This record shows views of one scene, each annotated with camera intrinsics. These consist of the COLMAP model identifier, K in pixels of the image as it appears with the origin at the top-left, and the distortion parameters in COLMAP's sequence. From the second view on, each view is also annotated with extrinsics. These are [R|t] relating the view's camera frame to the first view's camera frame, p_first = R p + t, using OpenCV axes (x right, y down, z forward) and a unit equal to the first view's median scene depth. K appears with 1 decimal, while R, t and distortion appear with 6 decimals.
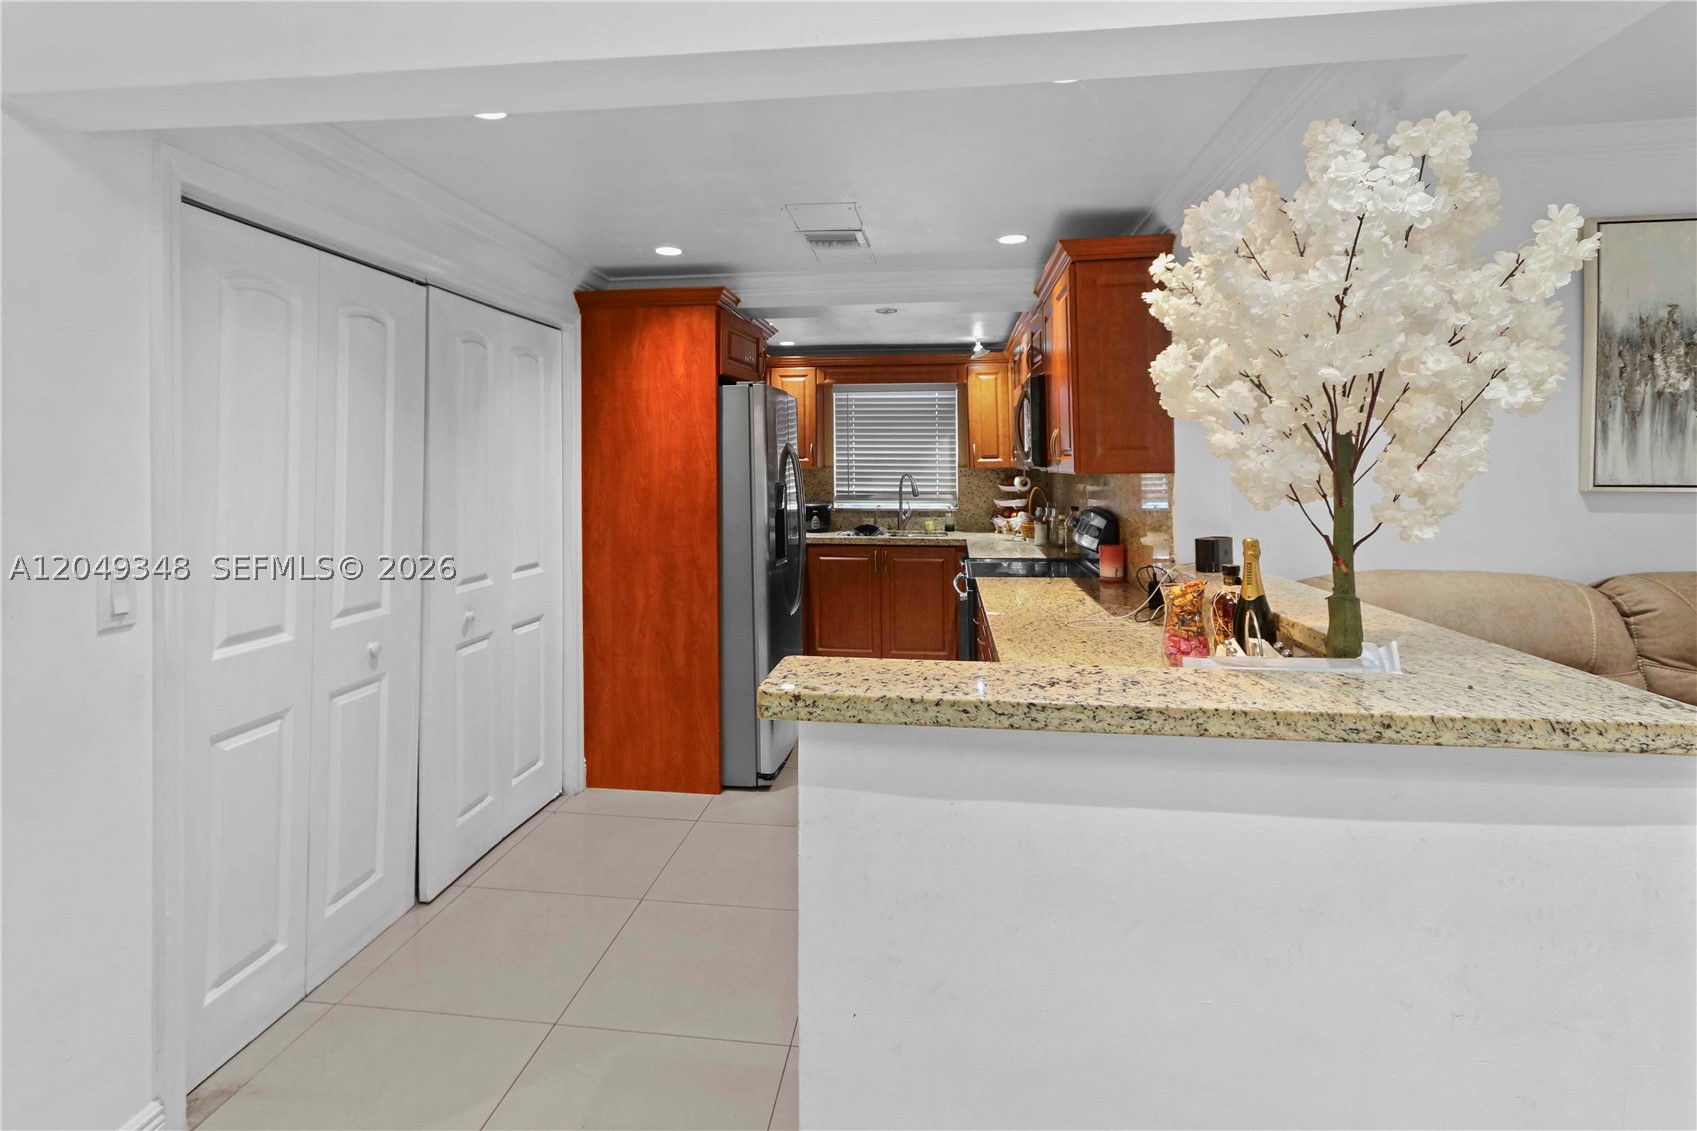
lens RADIAL K [[820.5, 0, 842.0], [0, 820.5, 465.7], [0, 0, 1]] dist [0.002767, 0.000952]
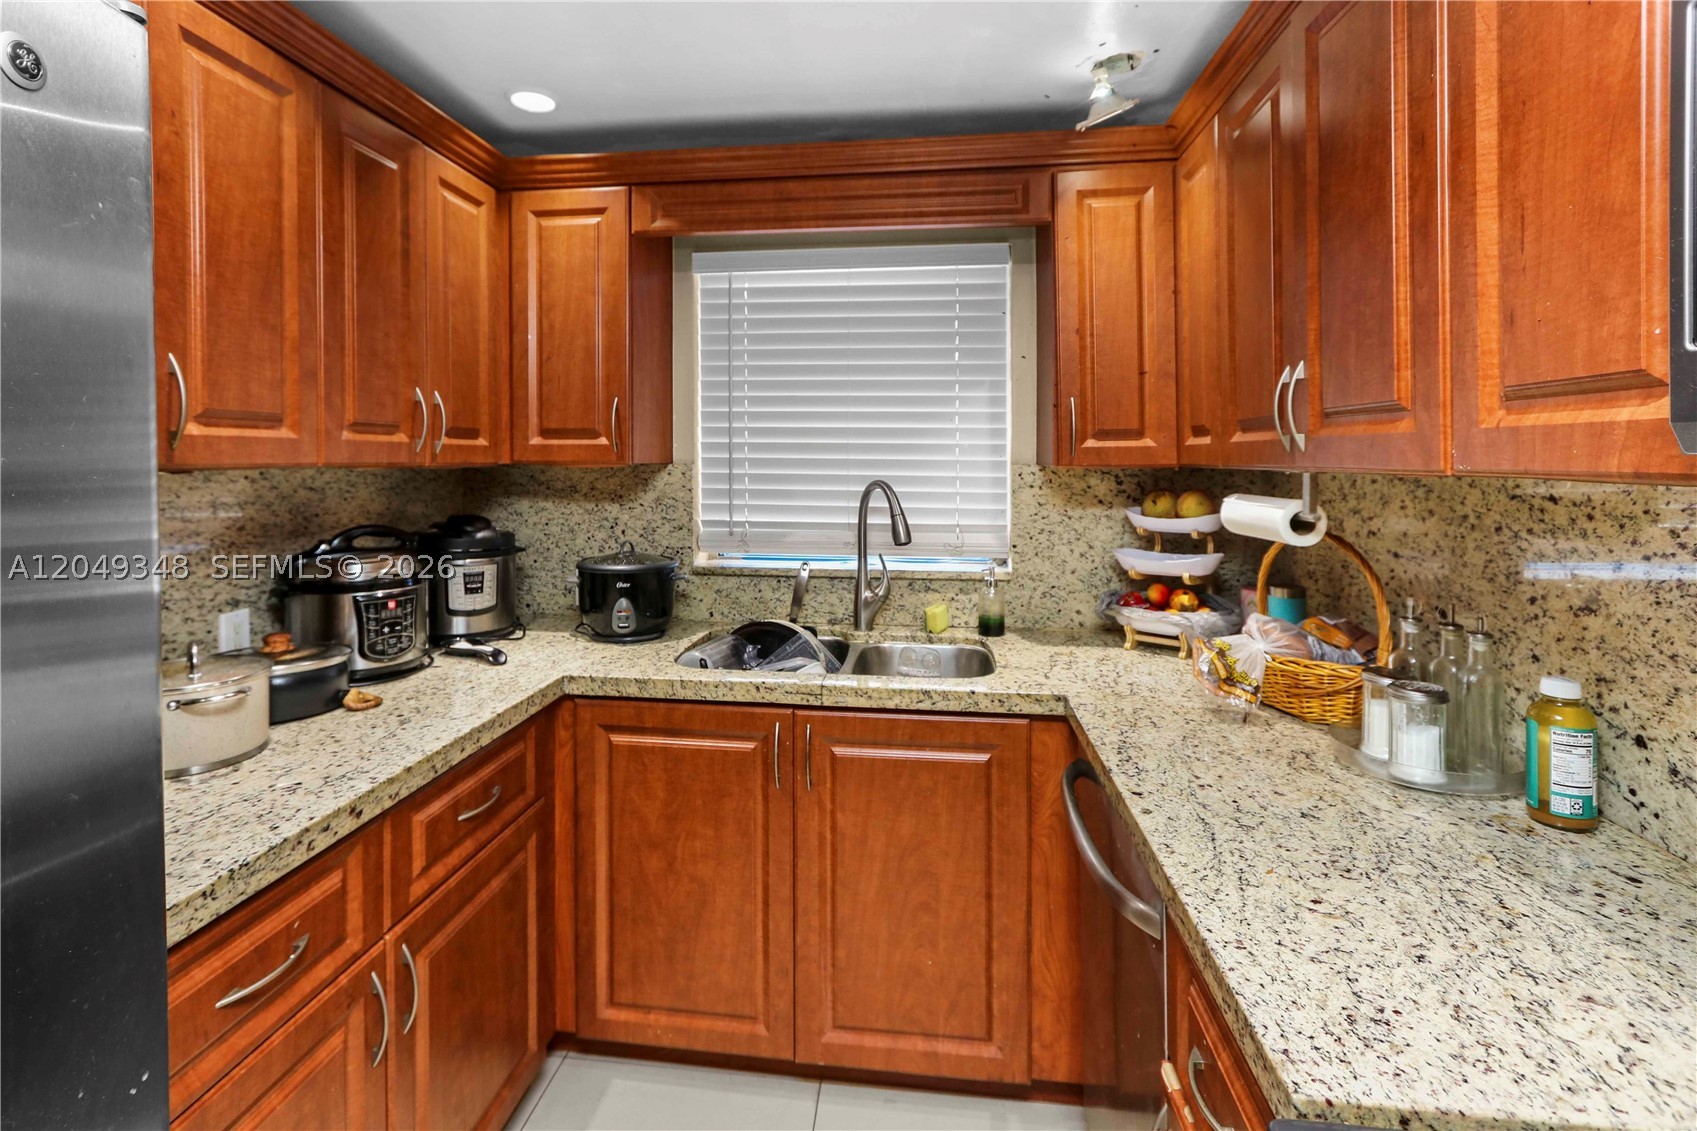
lens RADIAL K [[820.5, 0, 825.3], [0, 820.5, 465.1], [0, 0, 1]] dist [0.002767, 0.000952]
pose [[0.999983, 0.004849, 0.003151, 0.053894], [-0.004852, 0.999988, 0.000806, 0.002807], [-0.003147, -0.000821, 0.999995, 0.627643]]
